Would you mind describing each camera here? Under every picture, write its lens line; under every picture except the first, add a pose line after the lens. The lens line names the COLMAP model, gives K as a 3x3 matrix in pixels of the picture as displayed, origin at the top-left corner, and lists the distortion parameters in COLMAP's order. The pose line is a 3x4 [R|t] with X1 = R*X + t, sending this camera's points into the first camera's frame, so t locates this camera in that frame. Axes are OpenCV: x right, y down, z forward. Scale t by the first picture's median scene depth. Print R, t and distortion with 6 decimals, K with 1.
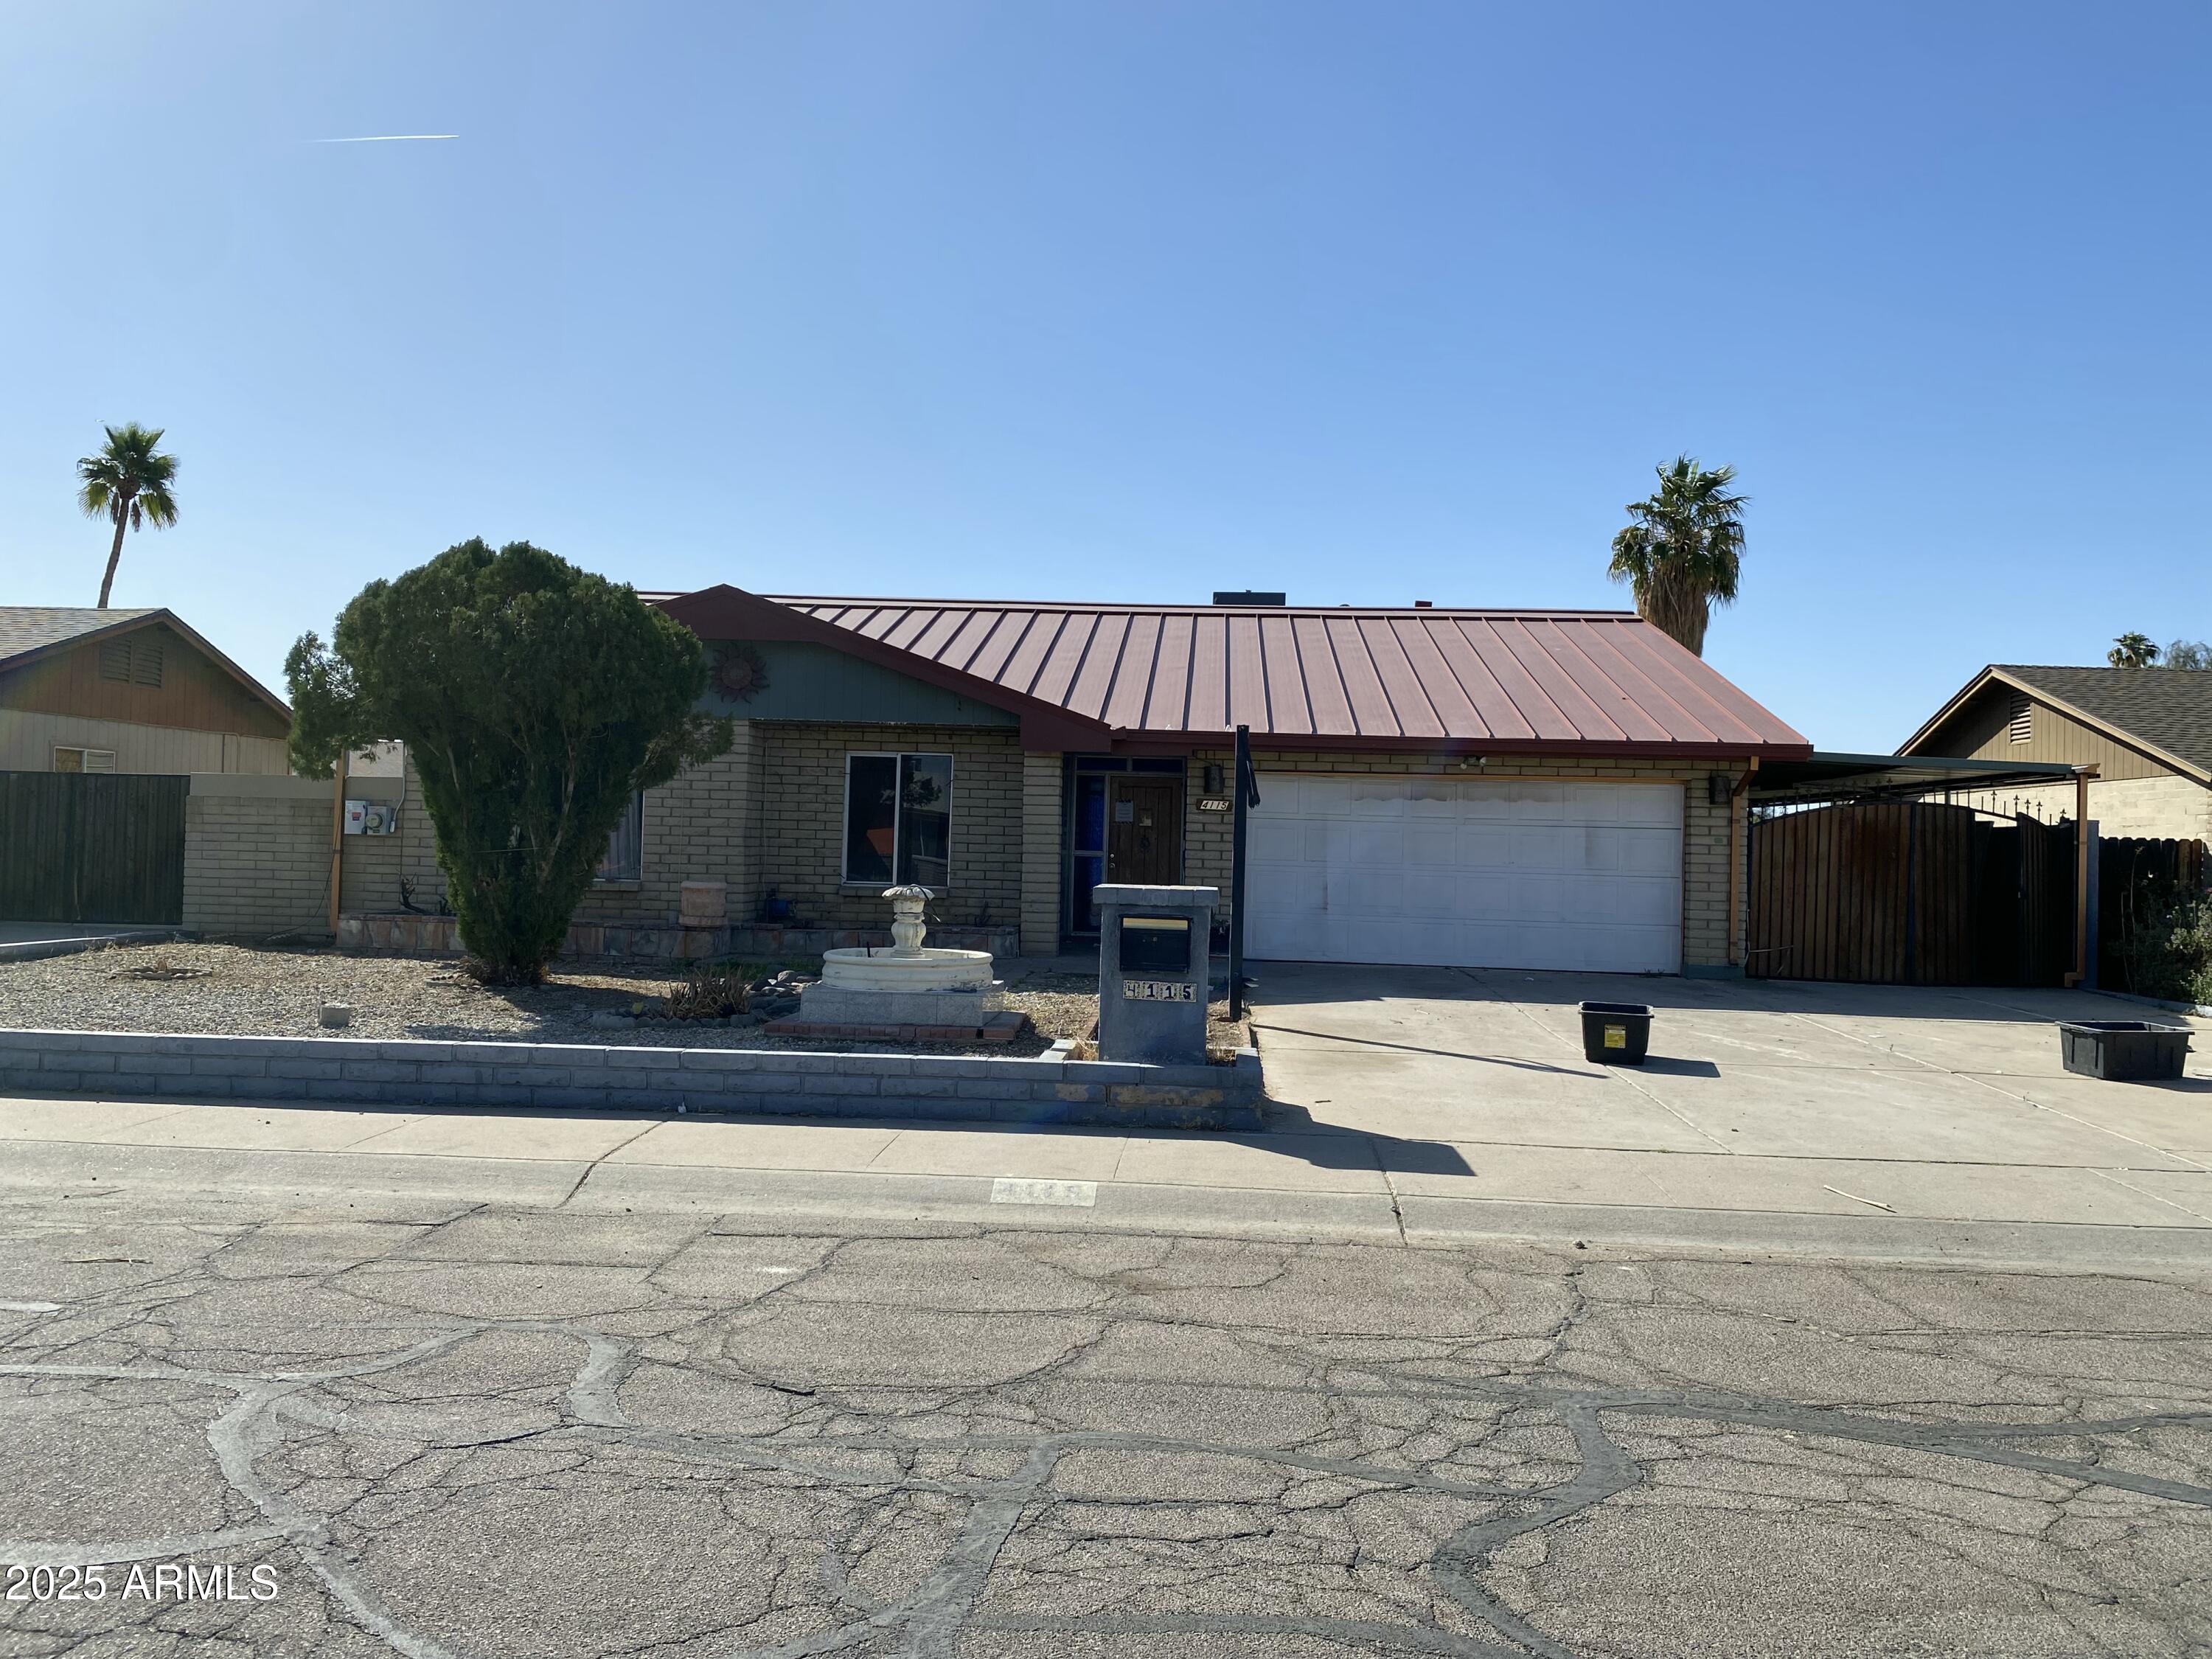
lens RADIAL K [[1645.1, 0, 1117.0], [0, 1645.1, 836.6], [0, 0, 1]] dist [0.133926, -0.249557]
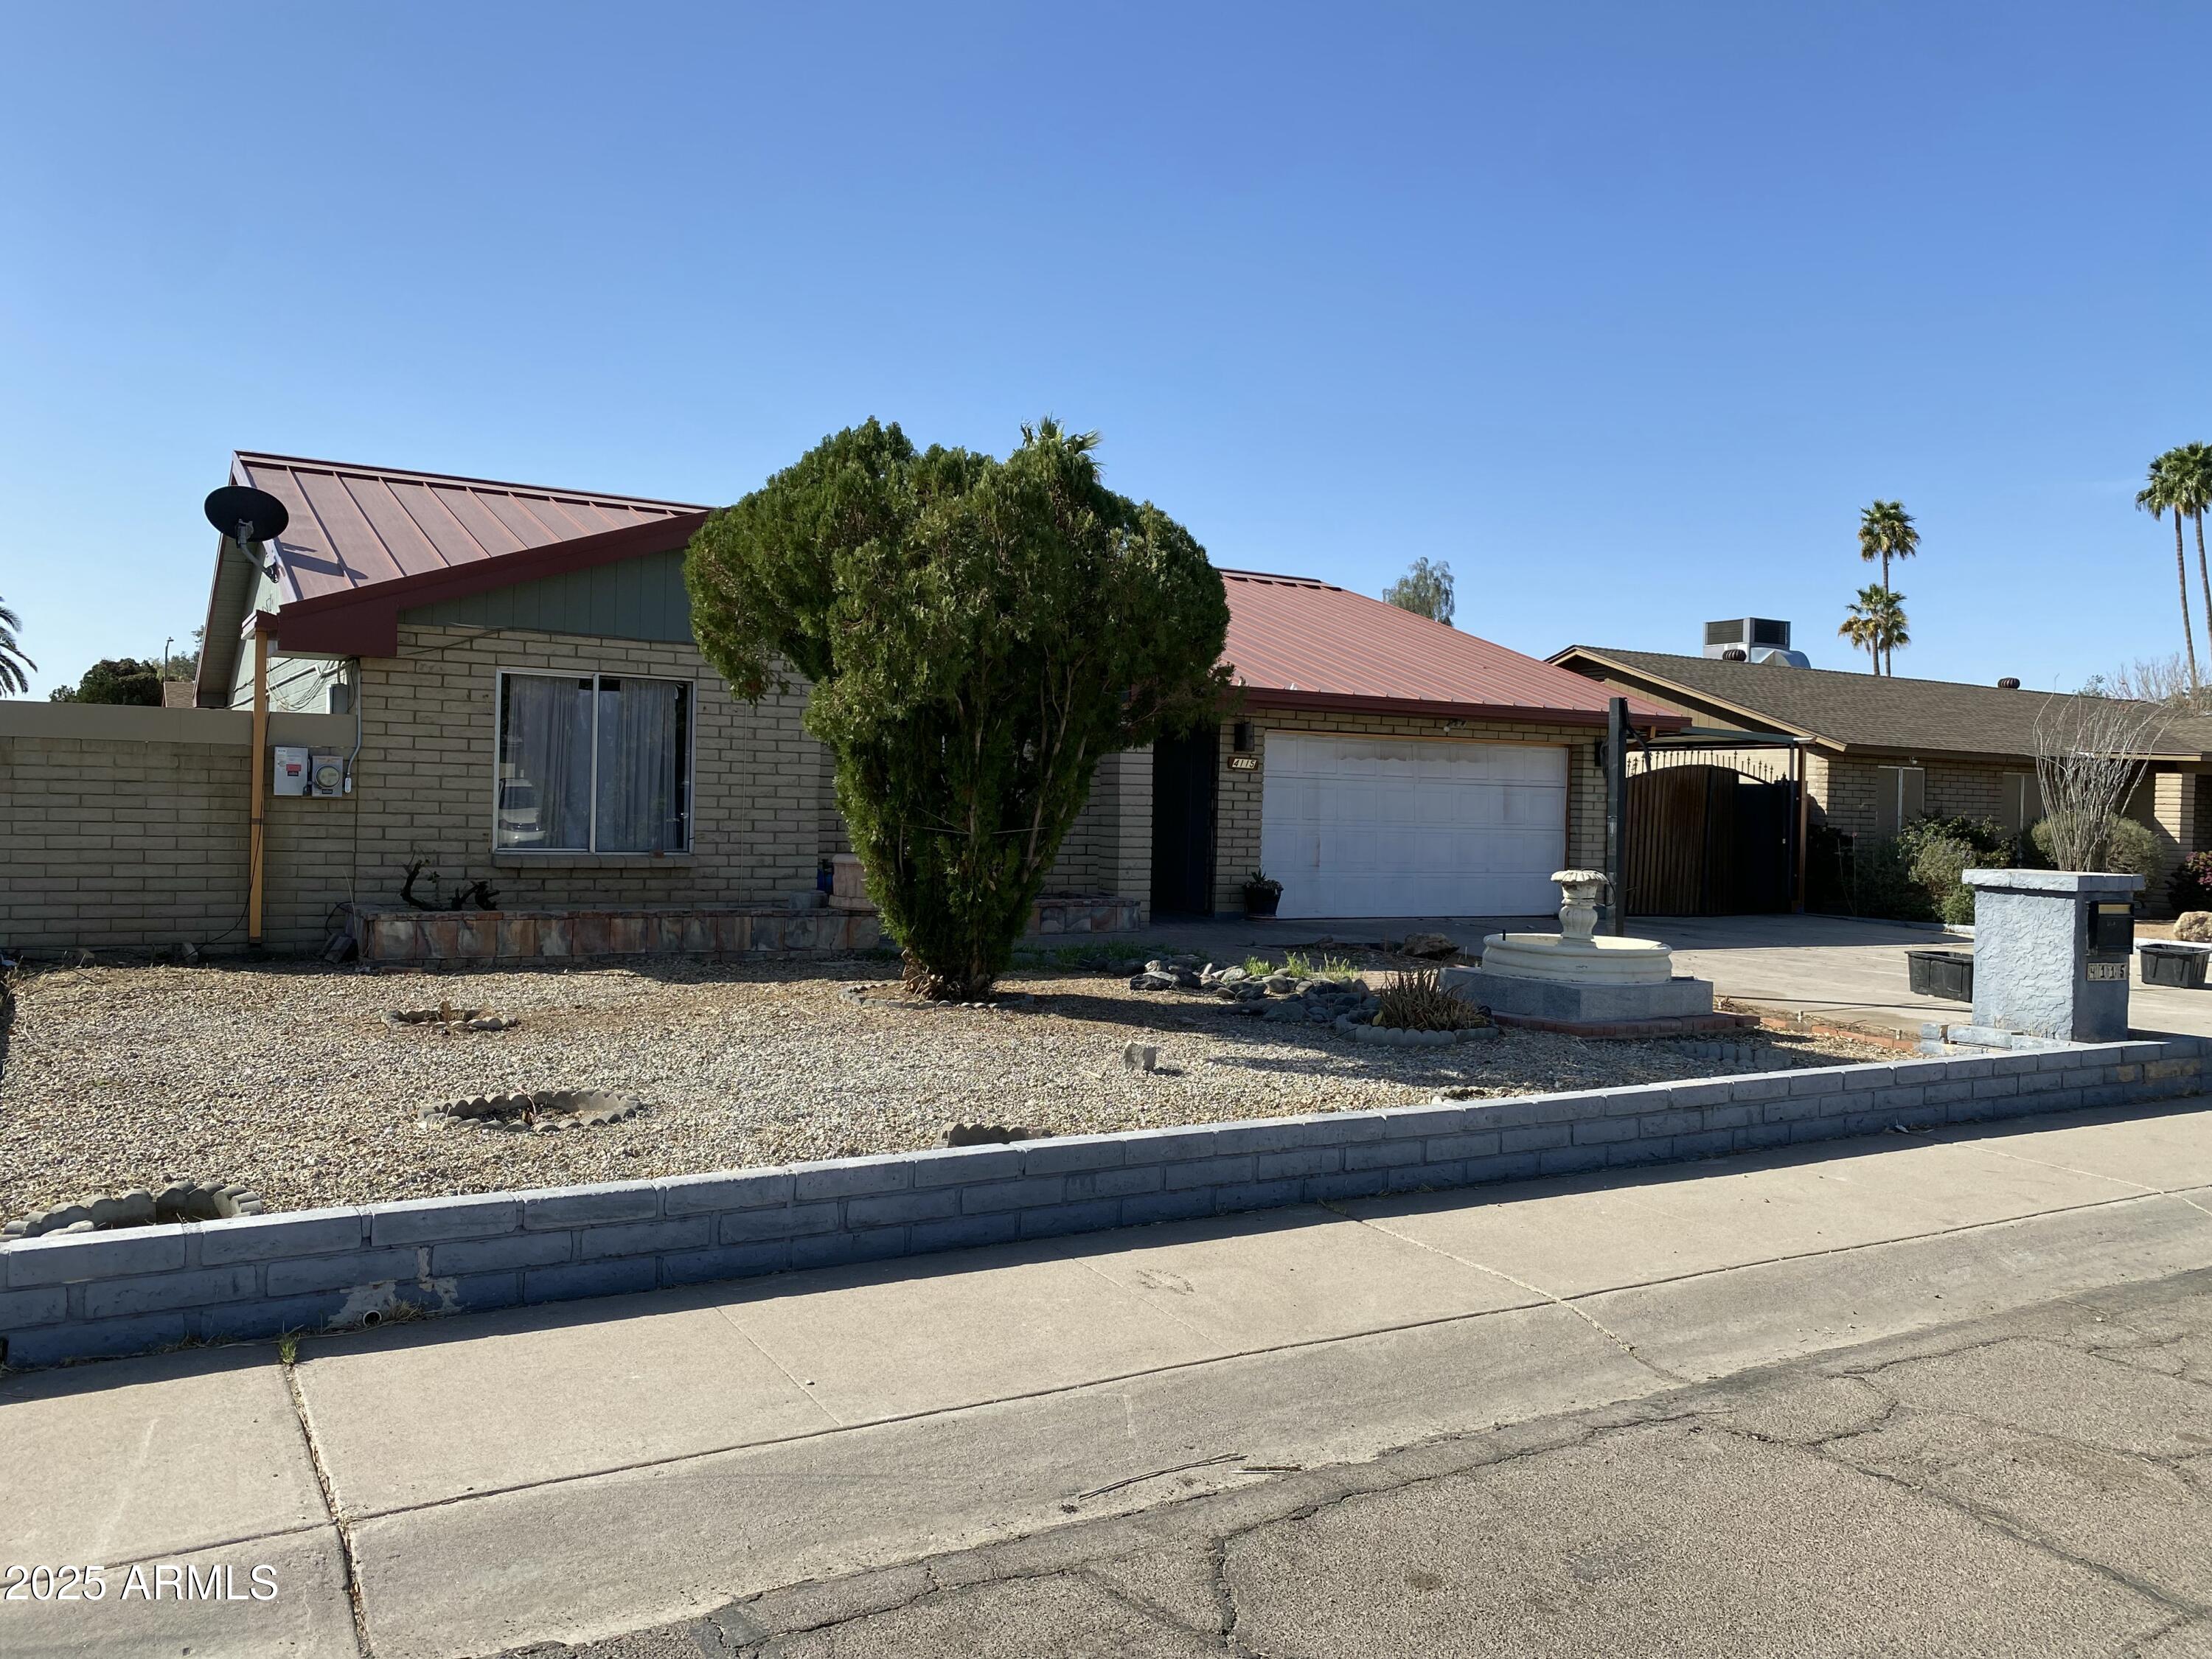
lens RADIAL K [[1645.1, 0, 1117.0], [0, 1645.1, 836.6], [0, 0, 1]] dist [0.133926, -0.249557]
pose [[0.828559, -0.017068, 0.559641, -0.556339], [-0.008959, 0.999003, 0.043733, -0.017845], [-0.559830, -0.041249, 0.827580, 0.232403]]
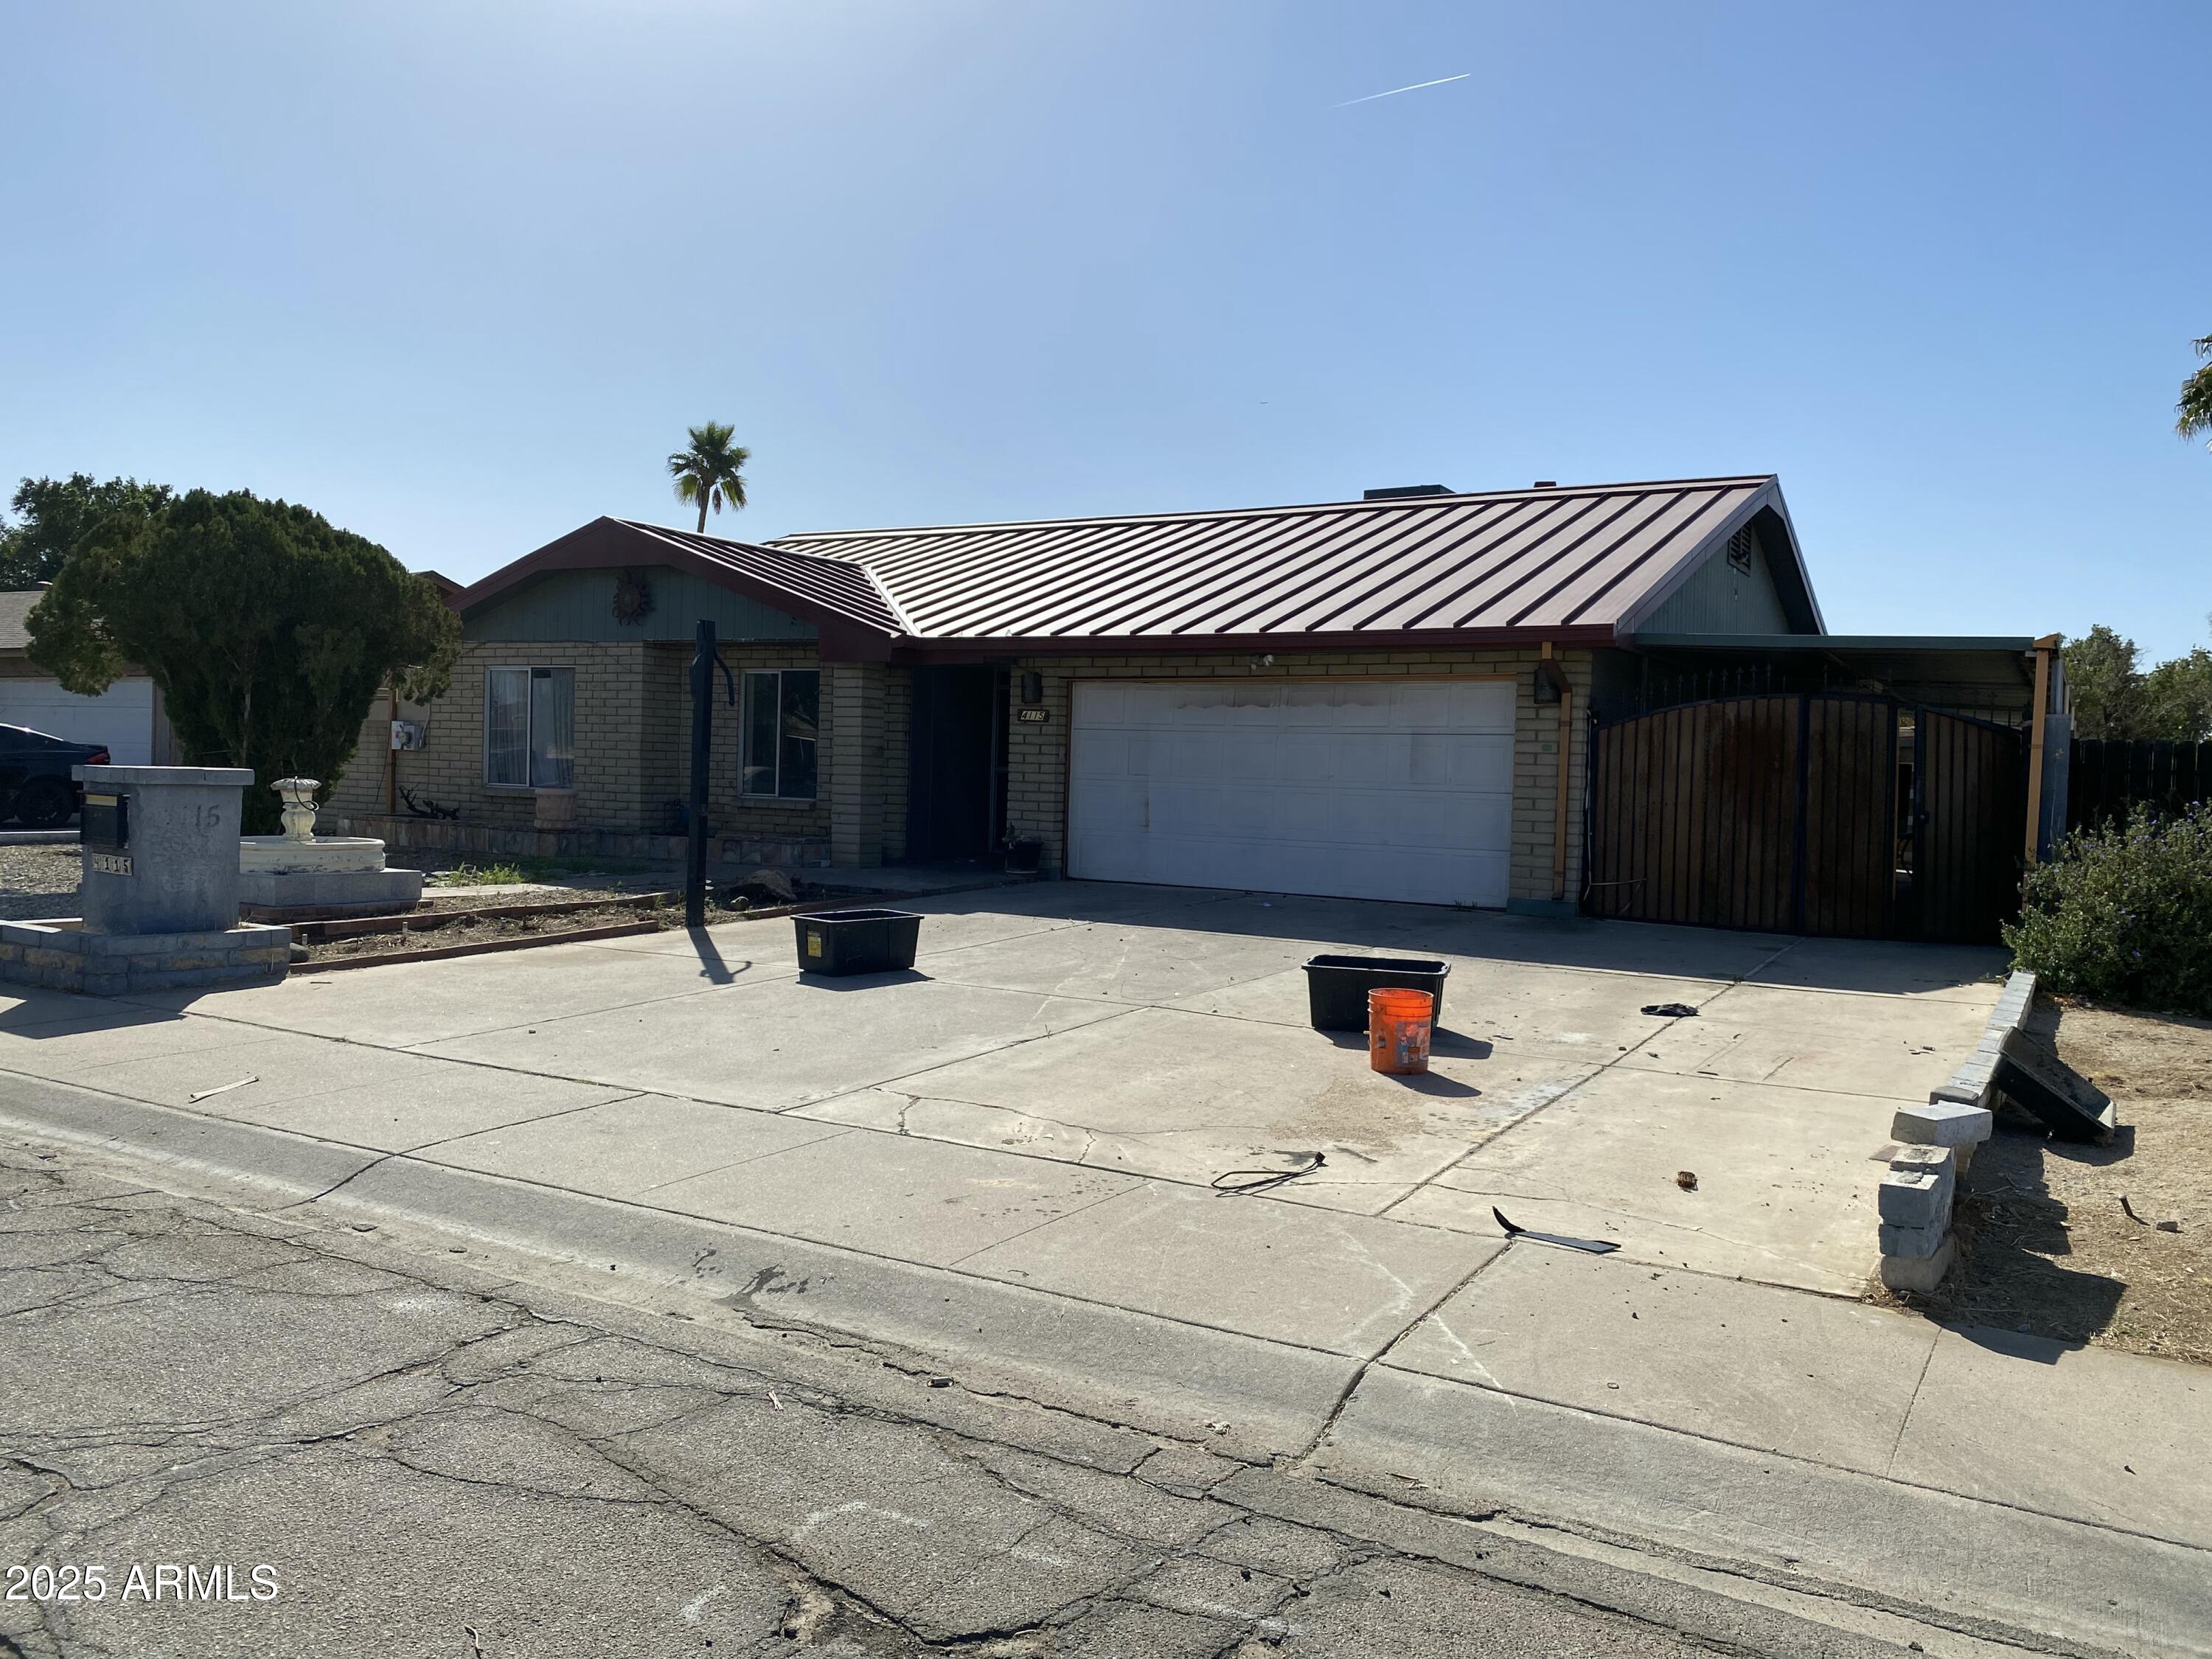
lens RADIAL K [[1645.1, 0, 1117.0], [0, 1645.1, 836.6], [0, 0, 1]] dist [0.133926, -0.249557]
pose [[0.886590, 0.018143, -0.462200, 0.549191], [-0.003119, 0.999442, 0.033248, 0.019447], [0.462546, -0.028036, 0.886152, 0.176772]]
